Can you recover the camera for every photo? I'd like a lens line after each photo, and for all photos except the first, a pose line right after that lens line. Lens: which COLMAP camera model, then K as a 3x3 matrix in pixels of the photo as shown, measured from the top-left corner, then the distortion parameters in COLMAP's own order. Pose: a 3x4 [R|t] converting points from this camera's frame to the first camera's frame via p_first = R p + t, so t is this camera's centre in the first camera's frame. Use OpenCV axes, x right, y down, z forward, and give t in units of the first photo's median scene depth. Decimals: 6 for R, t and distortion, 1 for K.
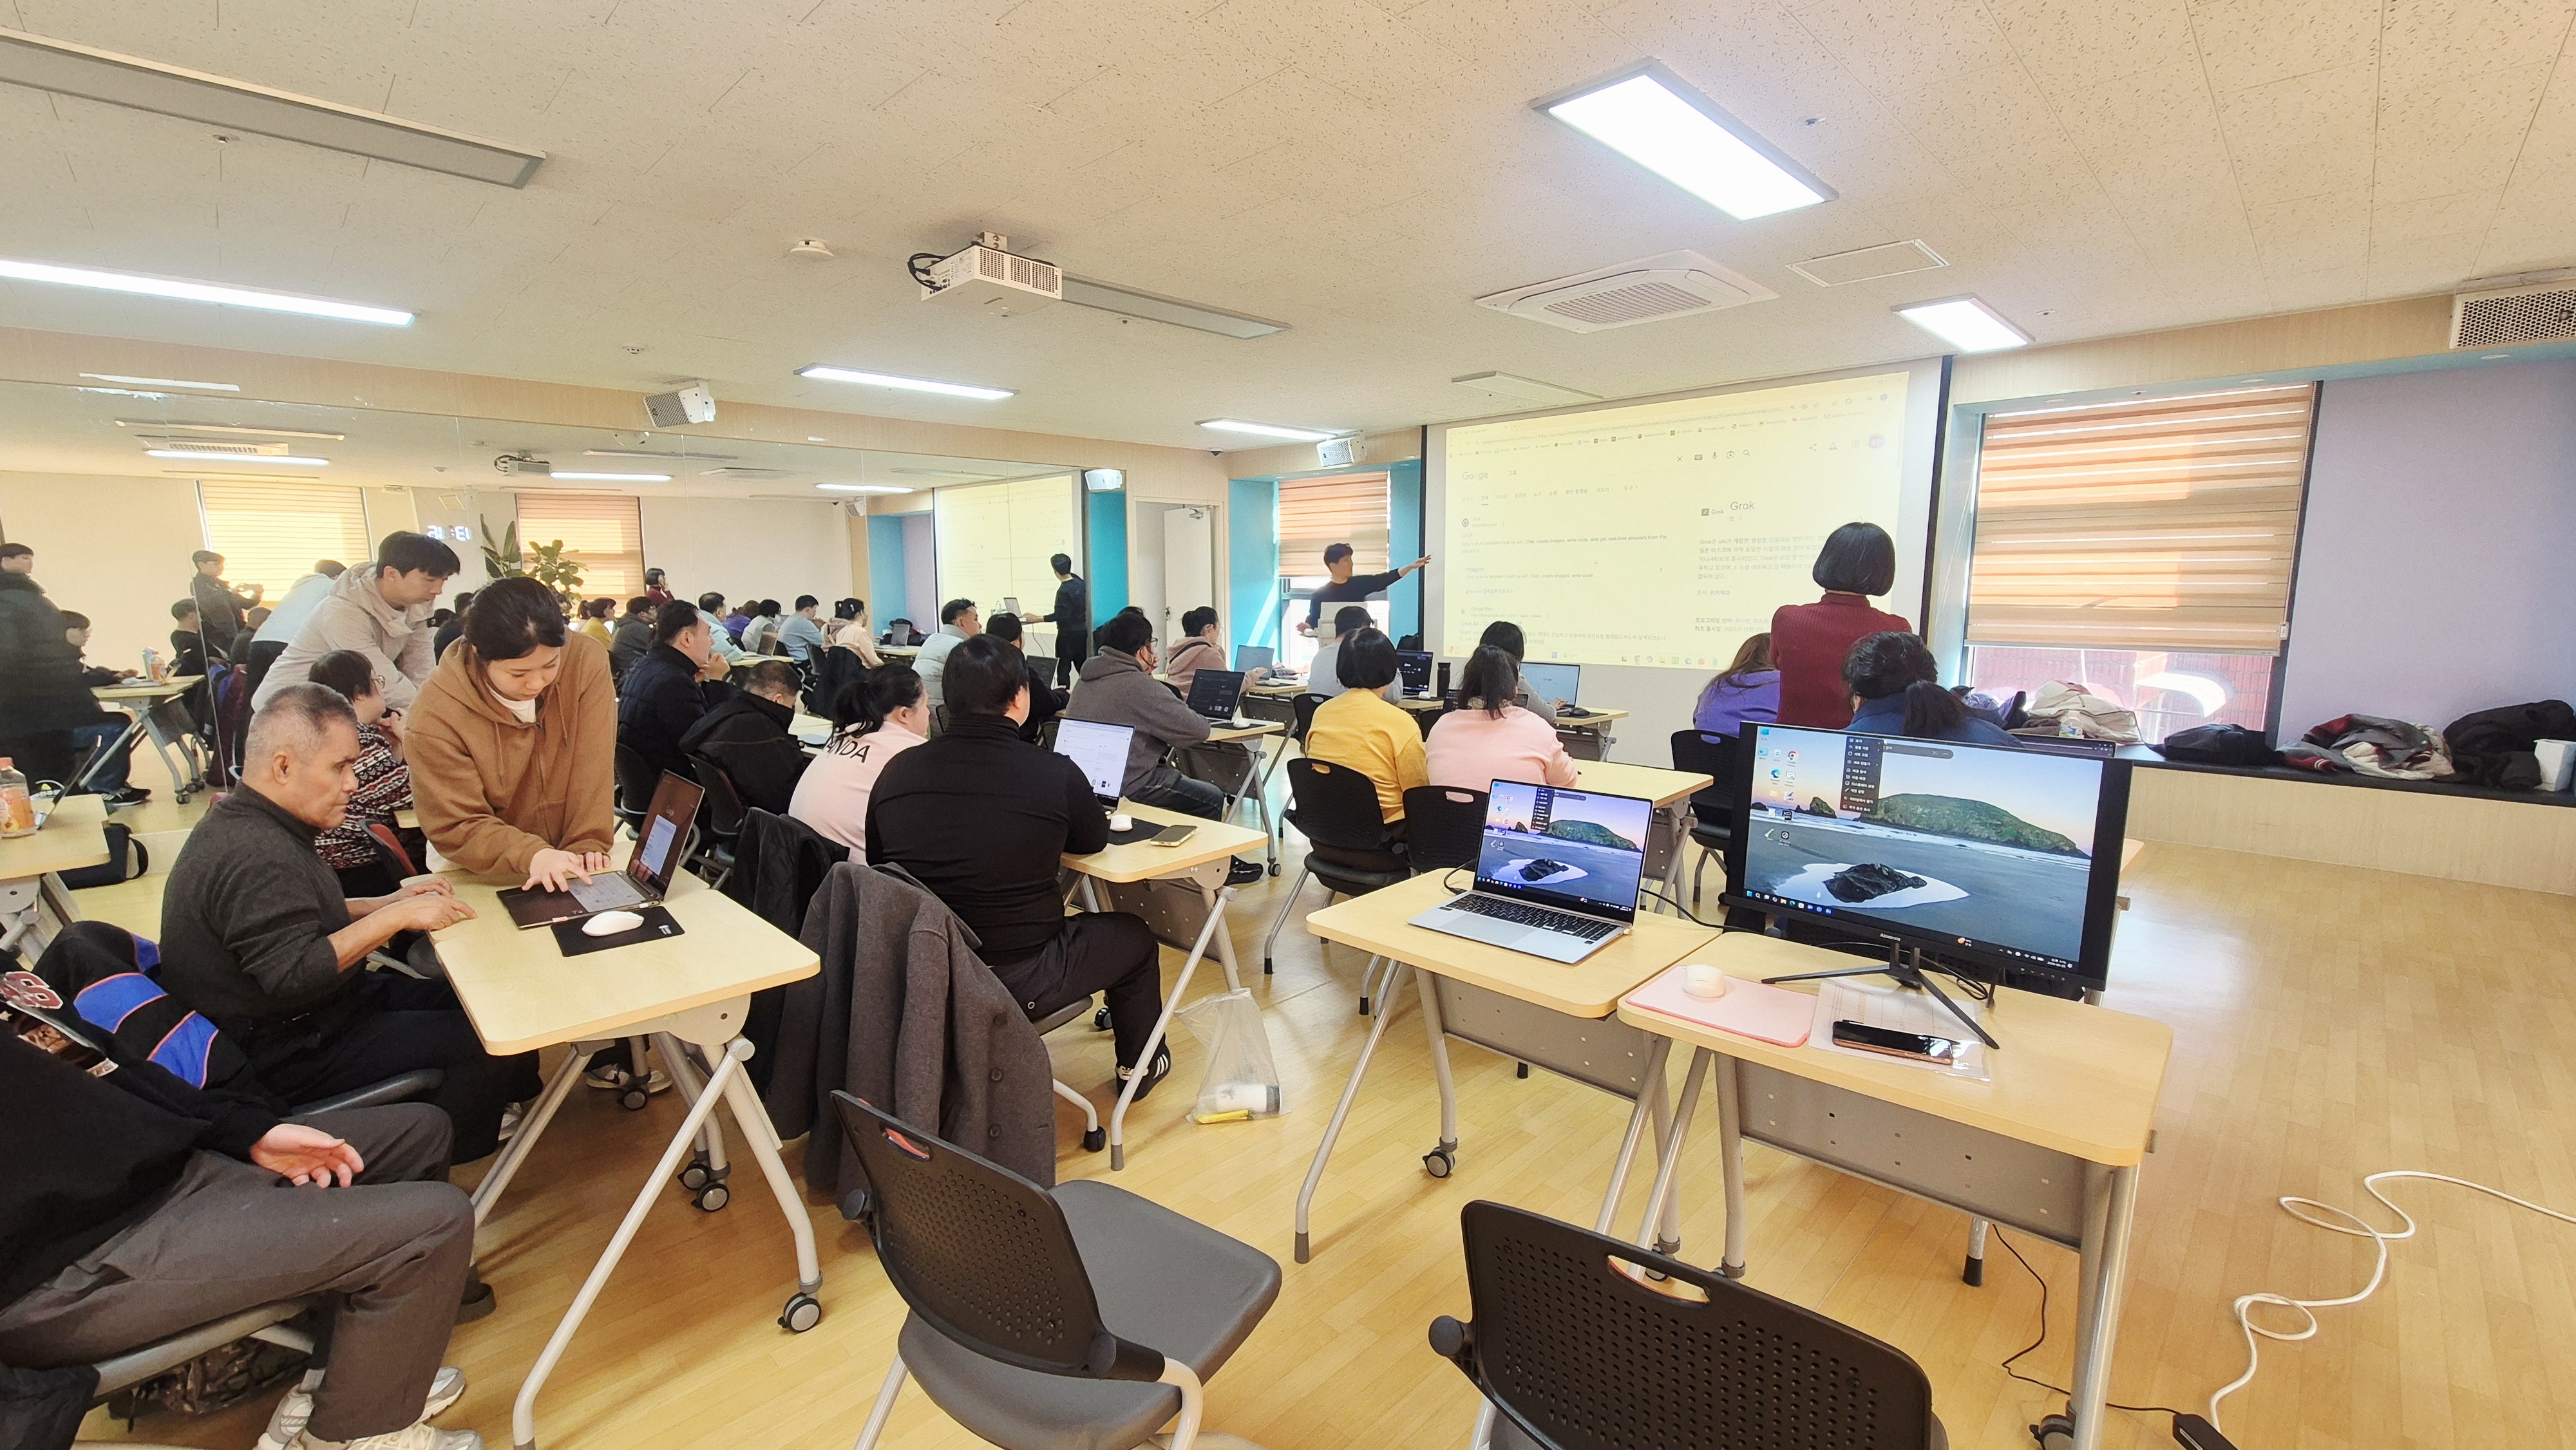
lens RADIAL K [[1044.6, 0, 1276.6], [0, 1044.6, 728.5], [0, 0, 1]] dist [0.000428, -0.000642]
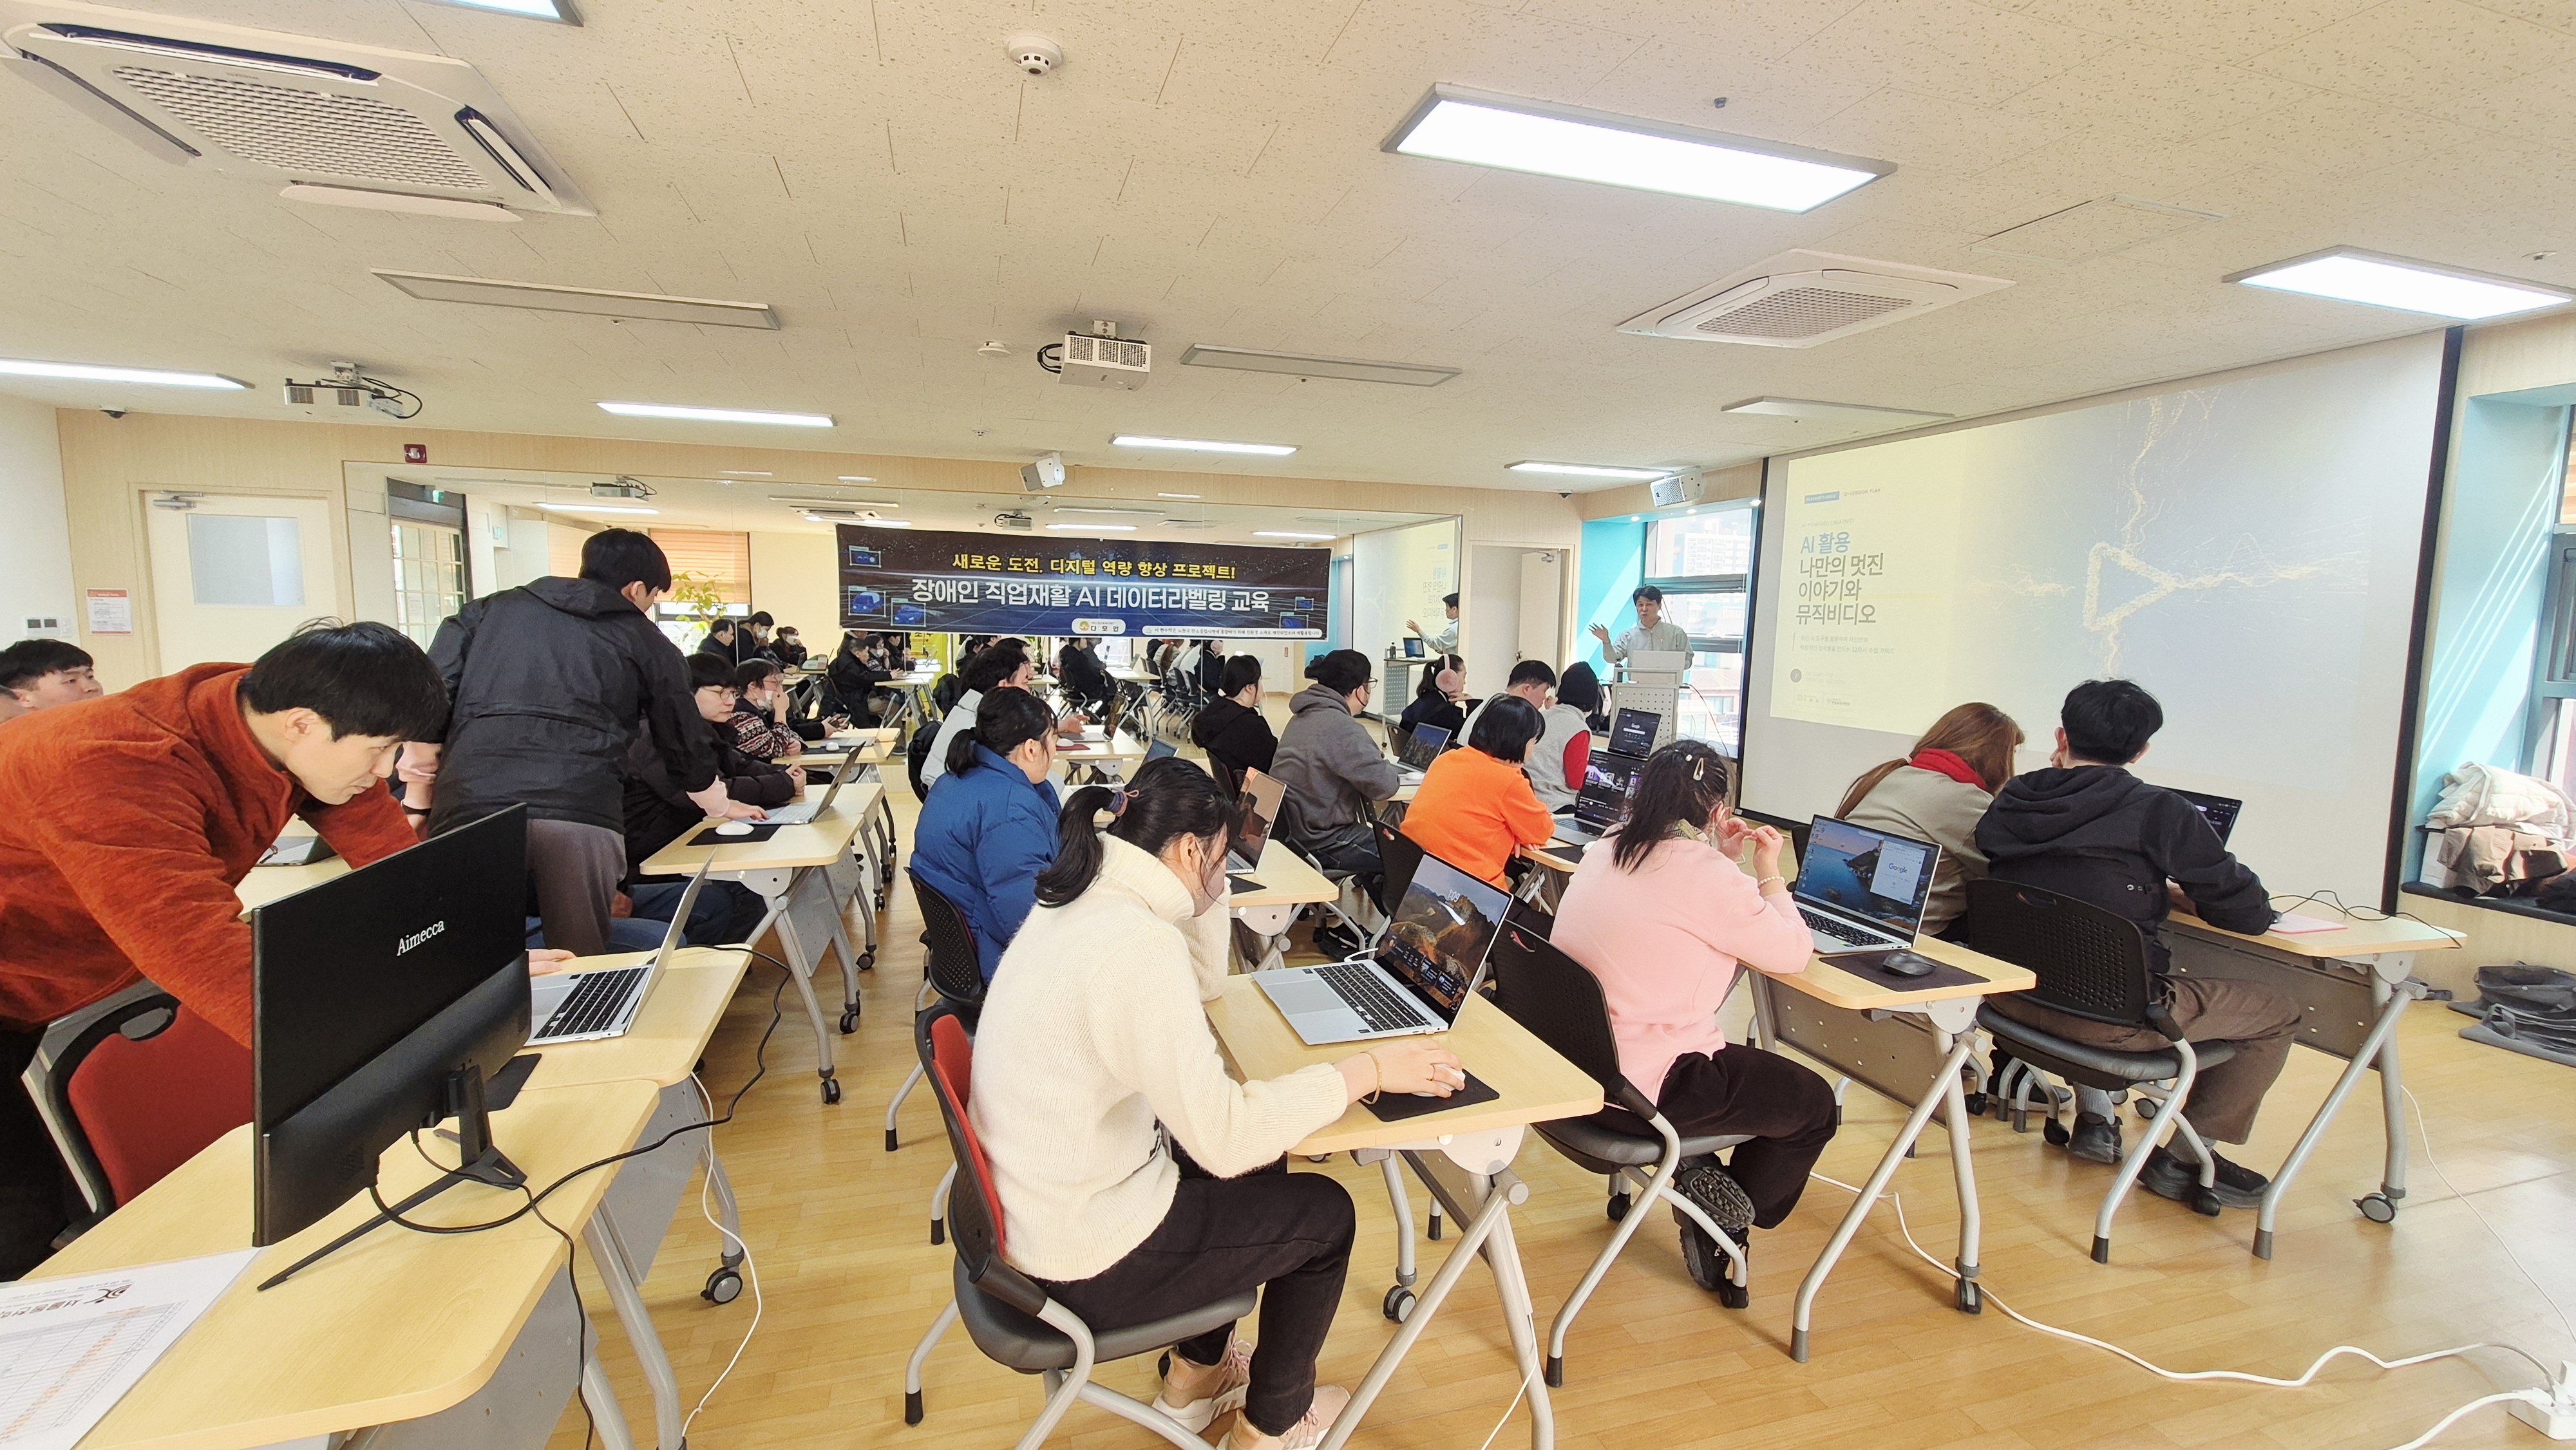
lens RADIAL K [[1048.9, 0, 1288.7], [0, 1048.9, 730.2], [0, 0, 1]] dist [-0.001483, 0.000058]
pose [[0.886974, 0.070434, -0.456416, 0.313121], [-0.087803, 0.995994, -0.016931, -0.013789], [0.453395, 0.055092, 0.889605, 0.056311]]
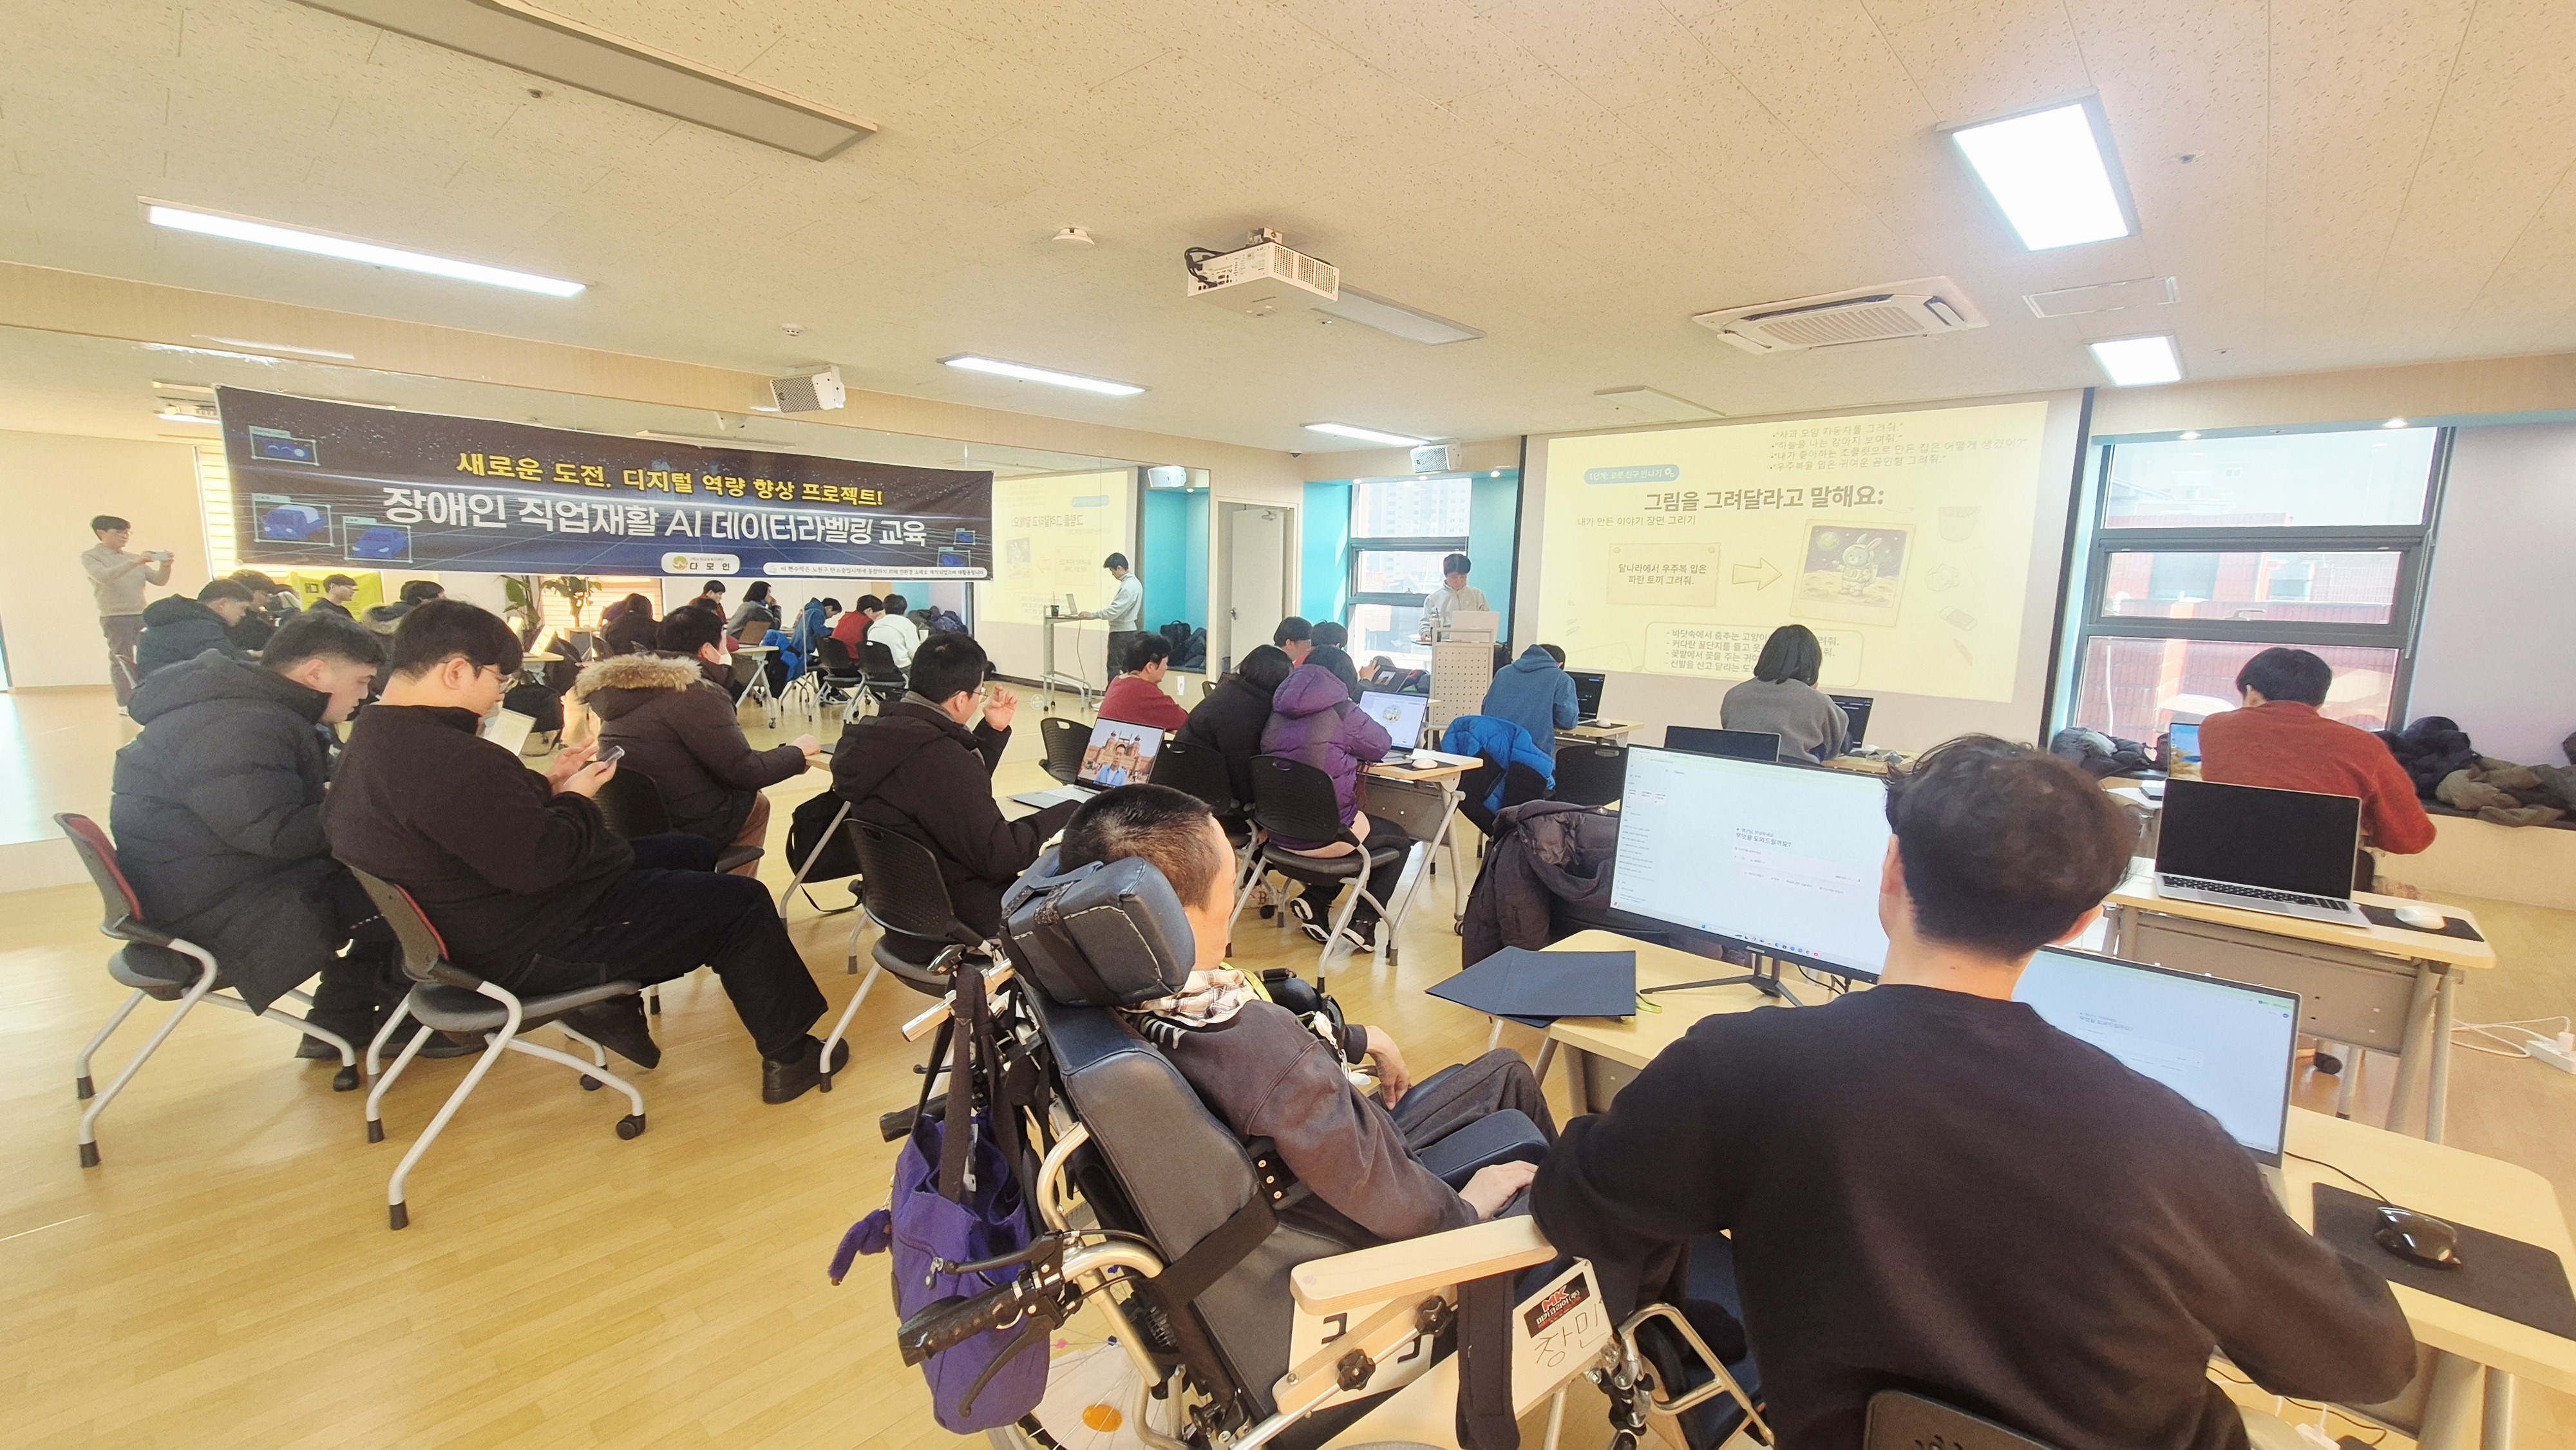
lens RADIAL K [[1042.8, 0, 1285.6], [0, 1042.8, 721.1], [0, 0, 1]] dist [-0.000670, 0.000074]
pose [[0.998661, 0.021997, 0.046822, -0.193670], [-0.021722, 0.999744, -0.006367, -0.008599], [-0.046950, 0.005342, 0.998883, 0.024060]]
